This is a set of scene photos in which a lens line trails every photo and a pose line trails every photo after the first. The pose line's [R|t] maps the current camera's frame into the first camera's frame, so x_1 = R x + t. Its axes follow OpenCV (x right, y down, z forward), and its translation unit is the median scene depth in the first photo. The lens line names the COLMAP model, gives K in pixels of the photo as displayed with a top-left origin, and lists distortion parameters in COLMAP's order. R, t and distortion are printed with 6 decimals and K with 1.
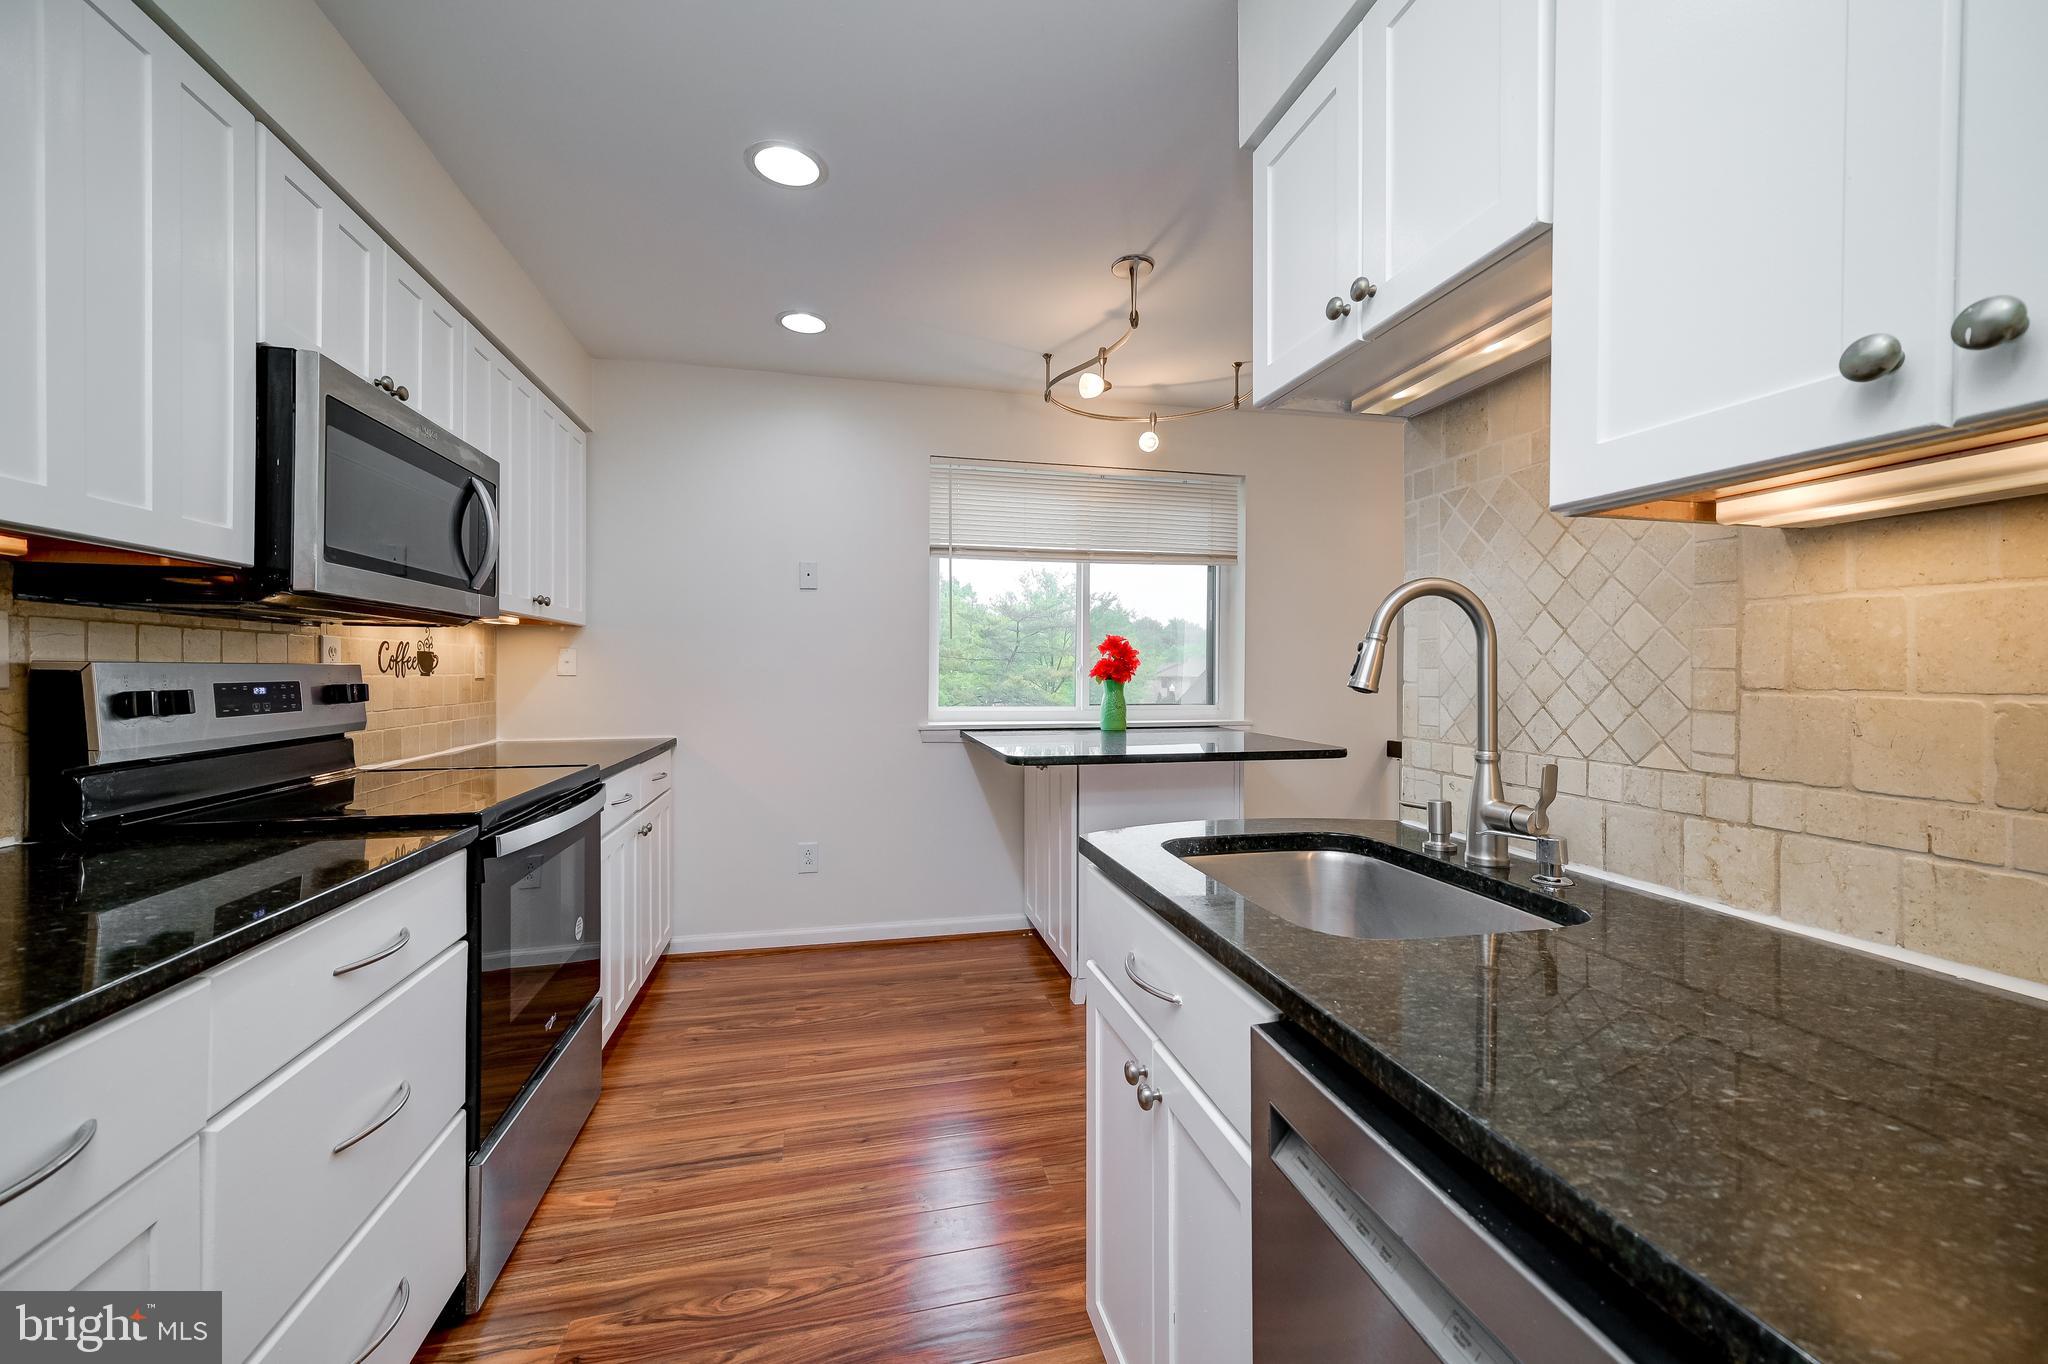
lens RADIAL K [[832.5, 0, 1053.9], [0, 832.5, 673.4], [0, 0, 1]] dist [-0.005743, -0.000135]
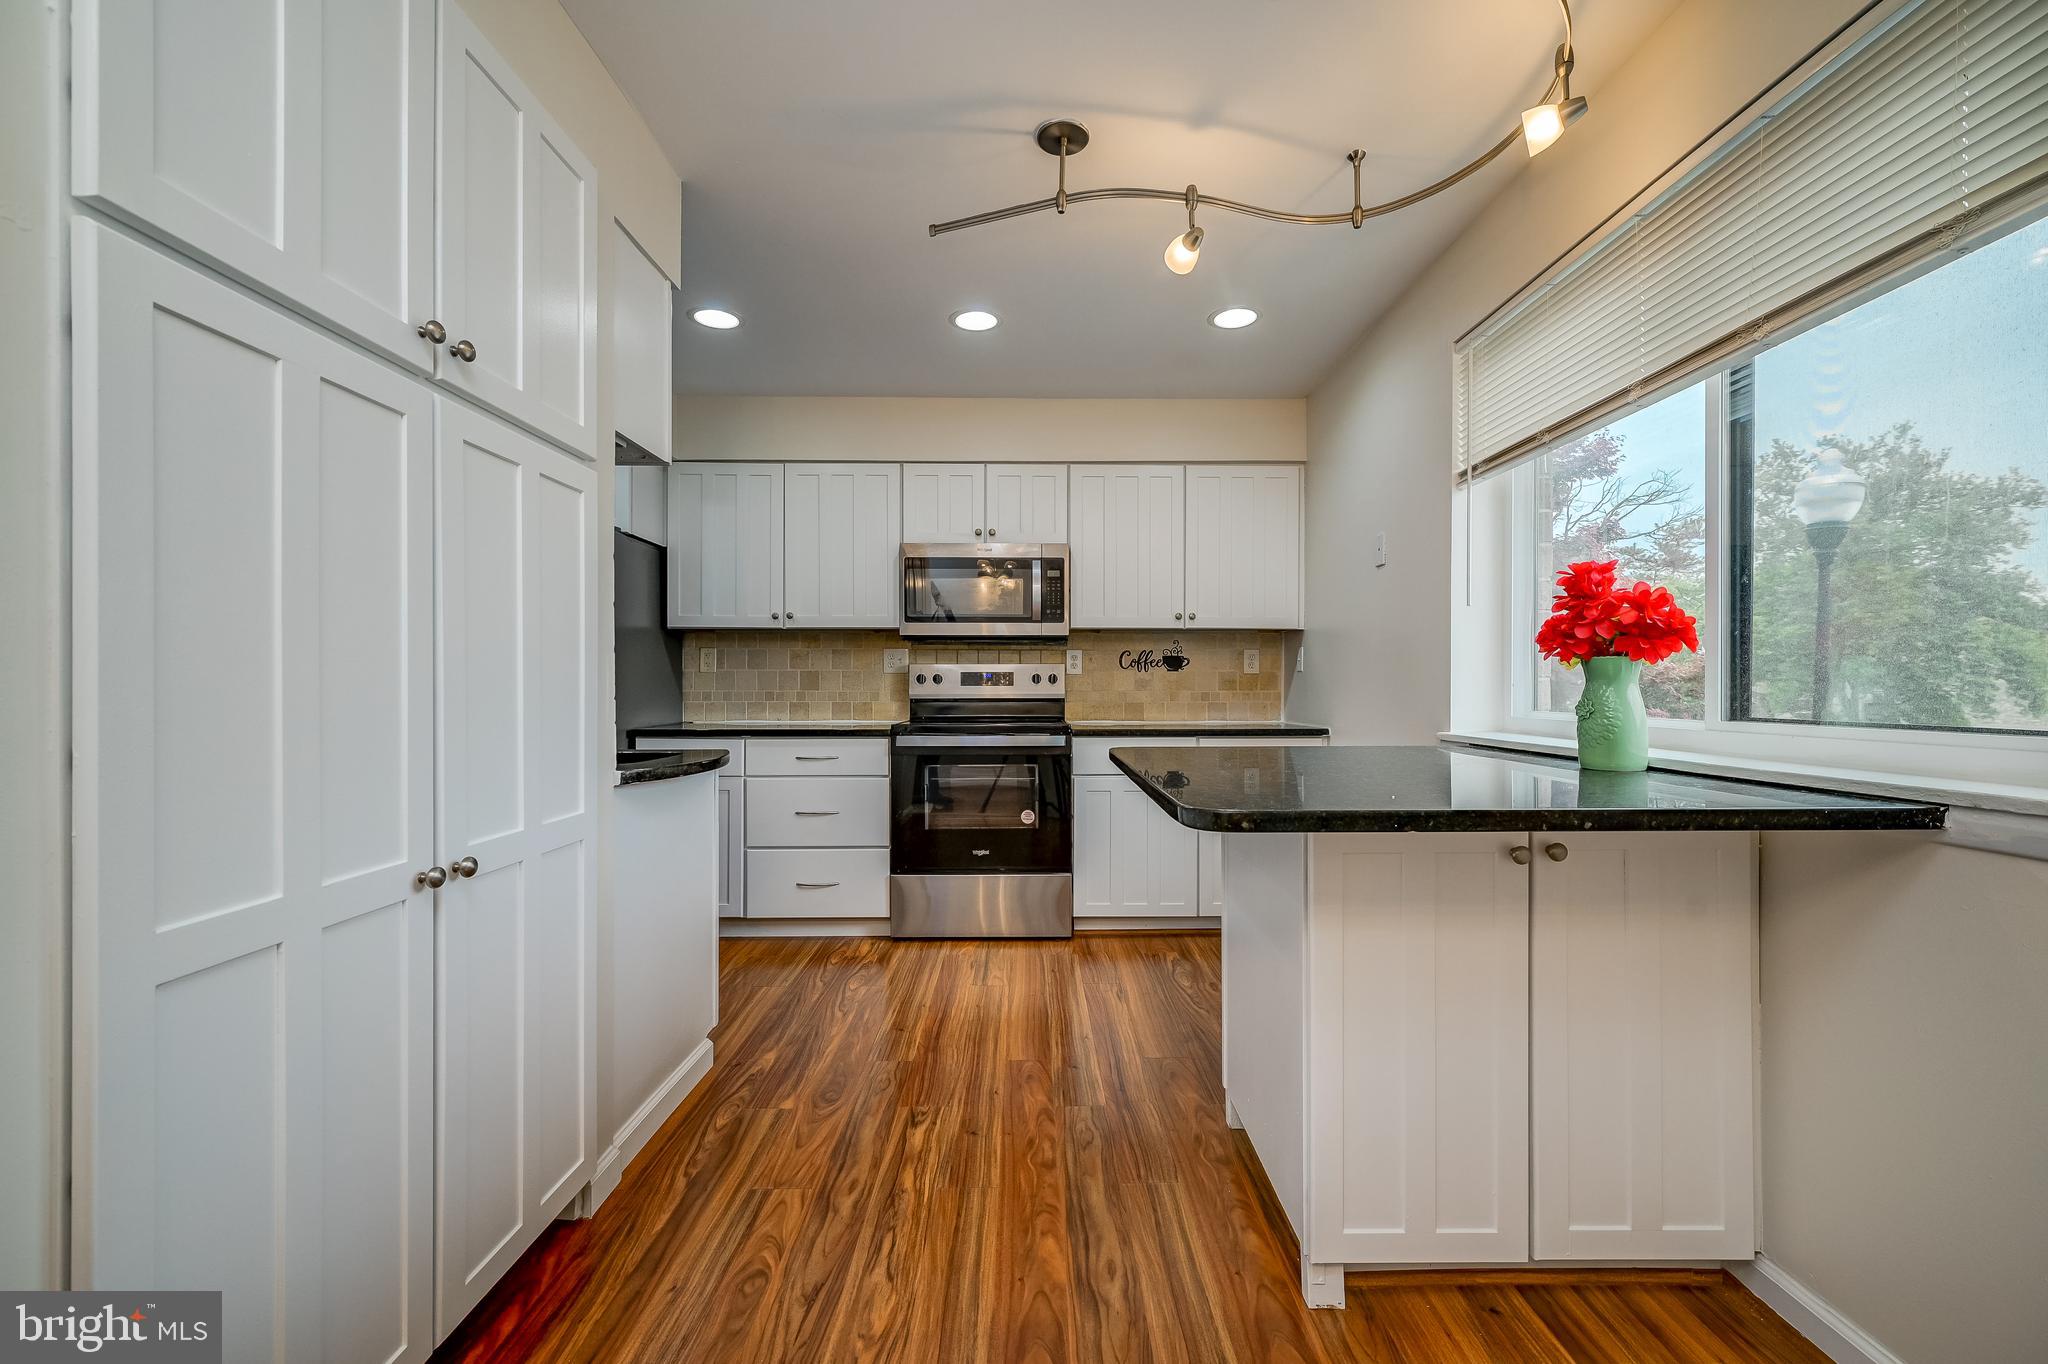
lens RADIAL K [[832.5, 0, 1029.9], [0, 832.5, 692.6], [0, 0, 1]] dist [-0.005743, -0.000135]
pose [[-0.241663, 0.003901, -0.970352, 1.212078], [-0.003591, 0.999981, 0.004915, 0.053058], [0.970354, 0.004673, -0.241645, 1.588794]]
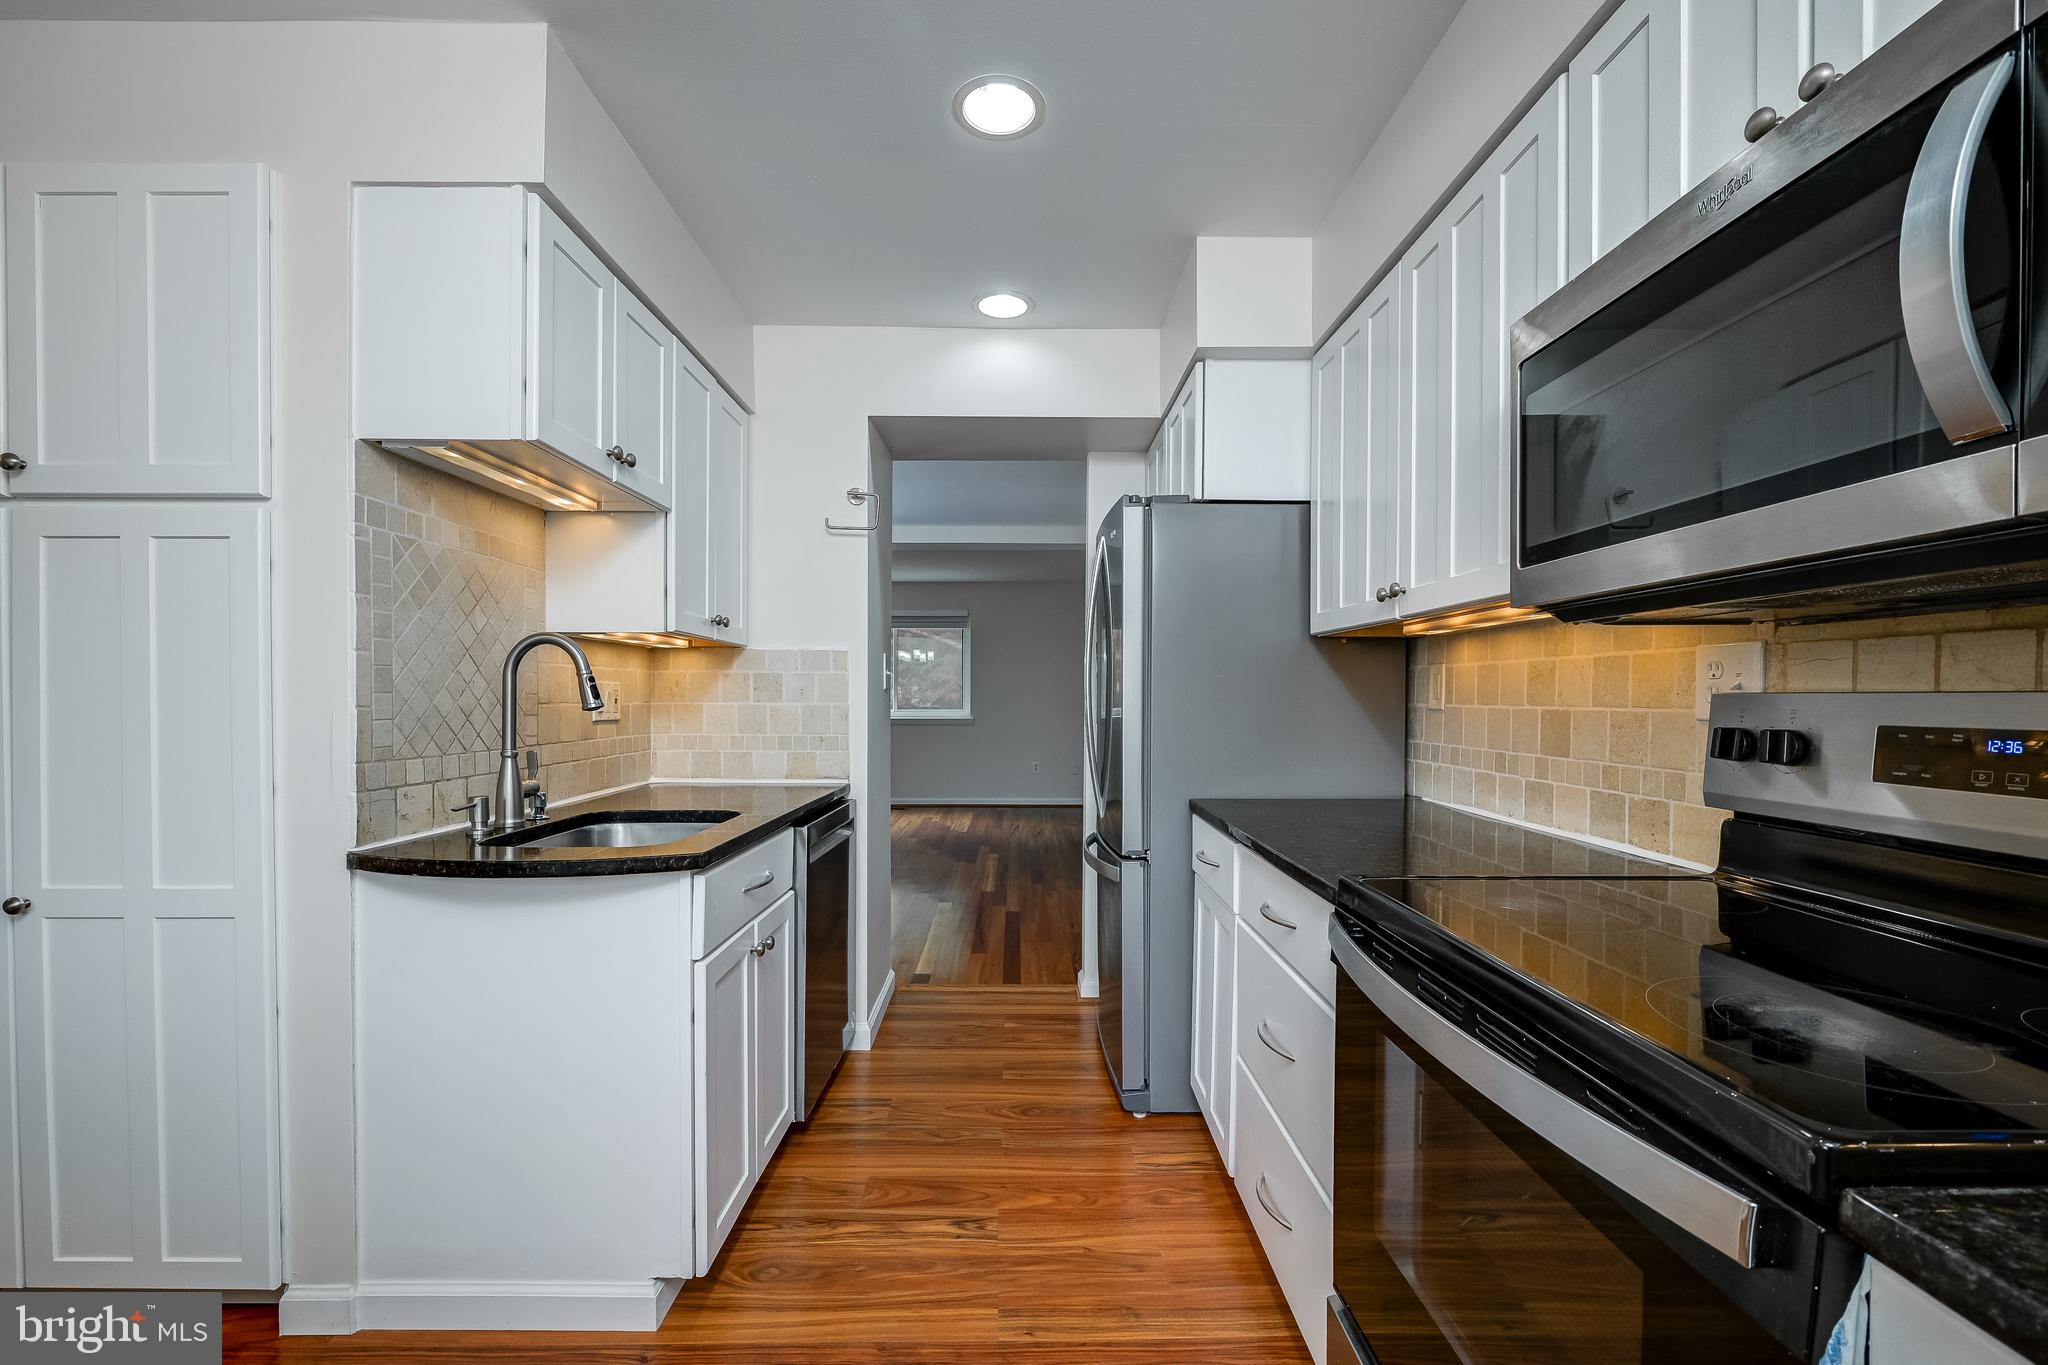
lens RADIAL K [[832.5, 0, 1037.1], [0, 832.5, 712.4], [0, 0, 1]] dist [-0.005743, -0.000135]
pose [[-0.973852, -0.010226, 0.226955, -0.489130], [-0.004765, 0.999686, 0.024601, -0.008745], [-0.227135, 0.022876, -0.973595, 1.508185]]
